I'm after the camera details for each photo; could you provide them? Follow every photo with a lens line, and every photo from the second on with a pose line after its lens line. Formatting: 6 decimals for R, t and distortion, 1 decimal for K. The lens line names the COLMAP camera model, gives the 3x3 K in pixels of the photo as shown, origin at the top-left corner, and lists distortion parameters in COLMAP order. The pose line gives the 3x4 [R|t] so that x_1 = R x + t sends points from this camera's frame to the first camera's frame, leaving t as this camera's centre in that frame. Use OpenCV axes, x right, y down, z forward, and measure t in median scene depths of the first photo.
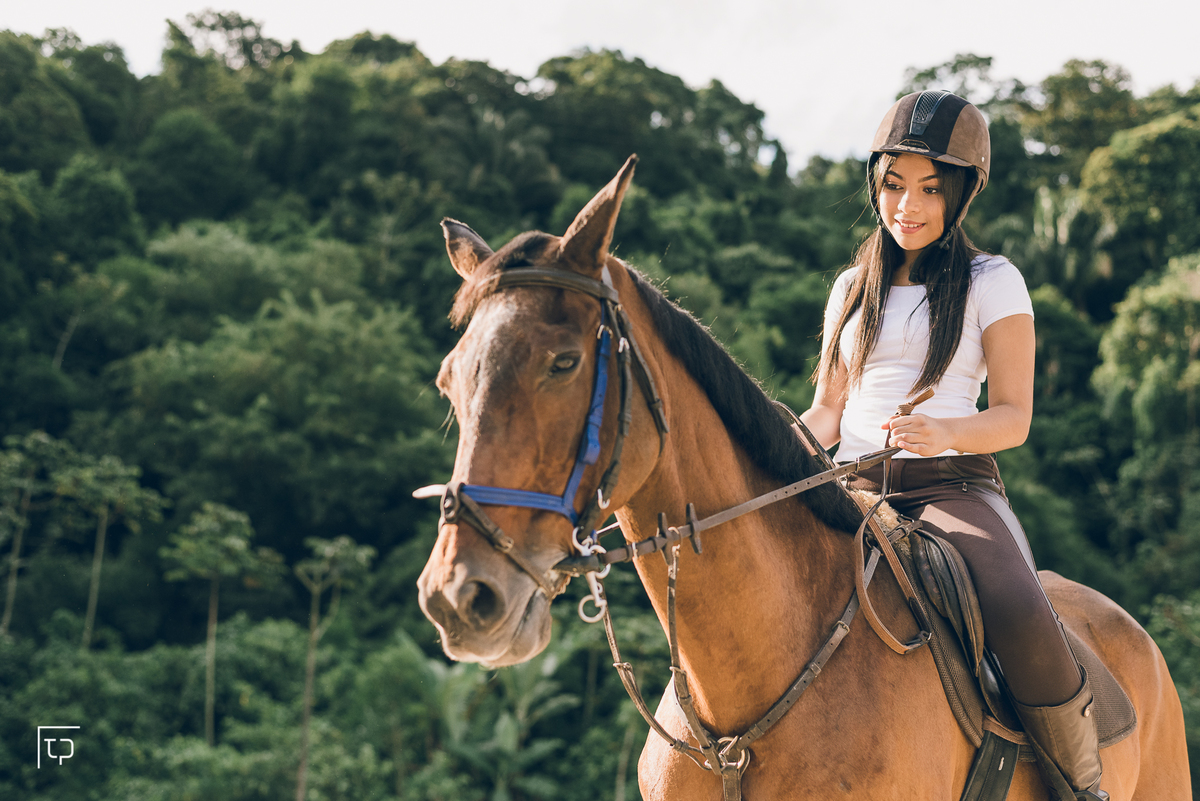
lens RADIAL K [[1751.1, 0, 603.7], [0, 1751.1, 412.5], [0, 0, 1]] dist [0.051936, 0.000000]
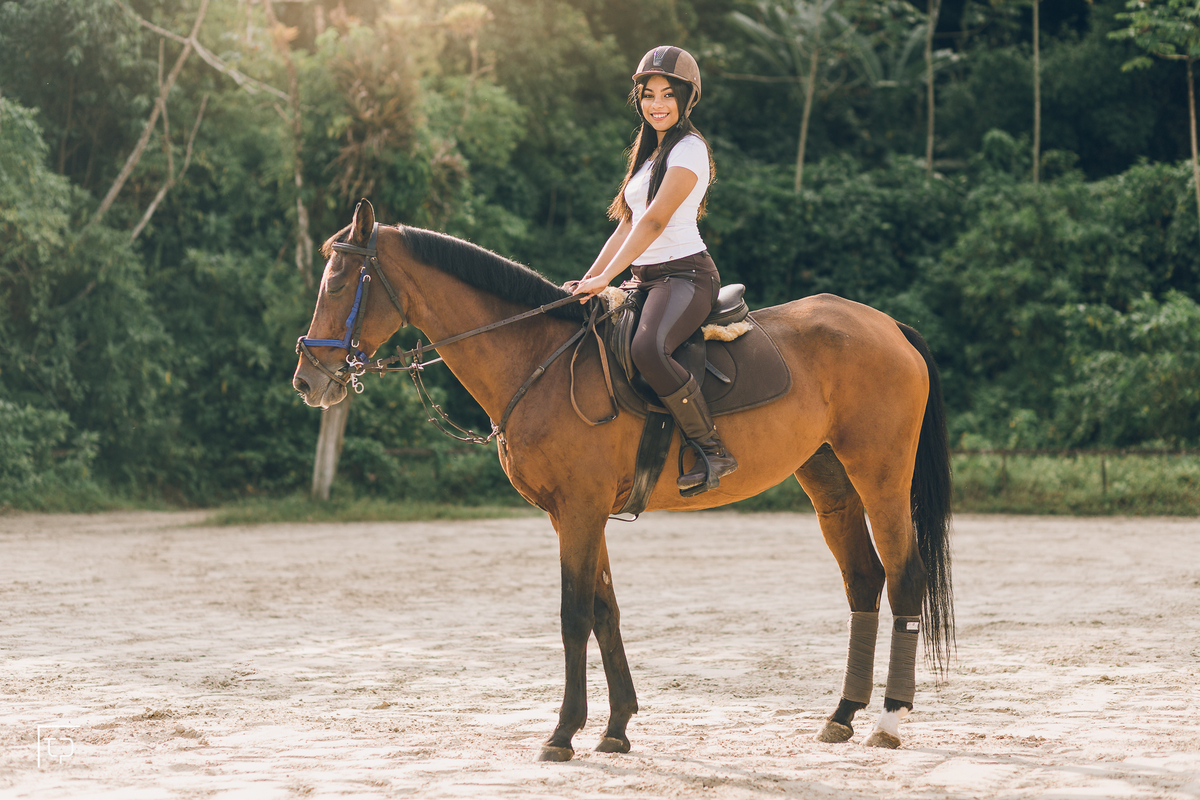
lens RADIAL K [[2886.2, 0, 599.3], [0, 2886.2, 400.9], [0, 0, 1]] dist [0.026562, 0.000000]
pose [[0.878656, -0.065093, -0.472997, 0.102553], [0.171280, 0.967697, 0.185002, -0.026330], [0.445676, -0.243568, 0.861422, -0.110570]]
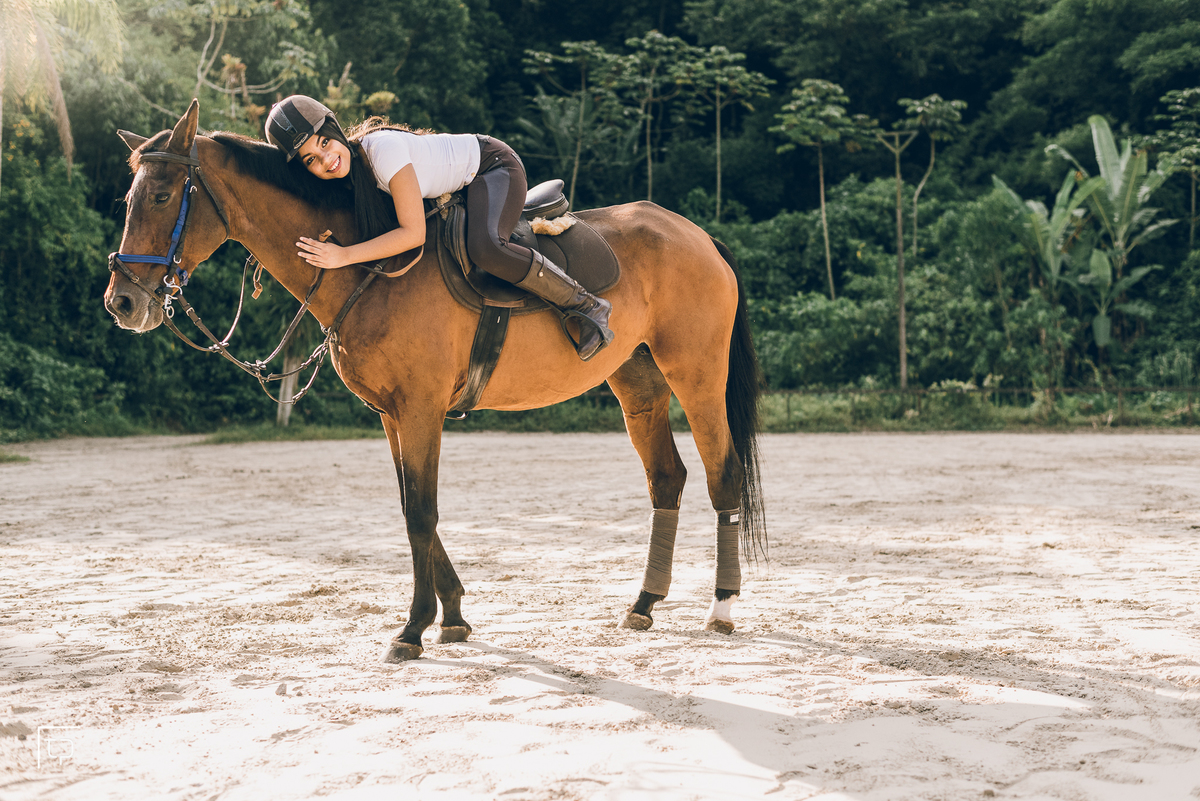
lens RADIAL K [[1751.1, 0, 588.7], [0, 1751.1, 431.8], [0, 0, 1]] dist [0.051936, 0.000000]
pose [[0.923087, -0.055639, -0.380544, 0.050388], [0.155349, 0.959107, 0.236600, -0.015624], [0.351819, -0.277520, 0.893983, -0.070711]]
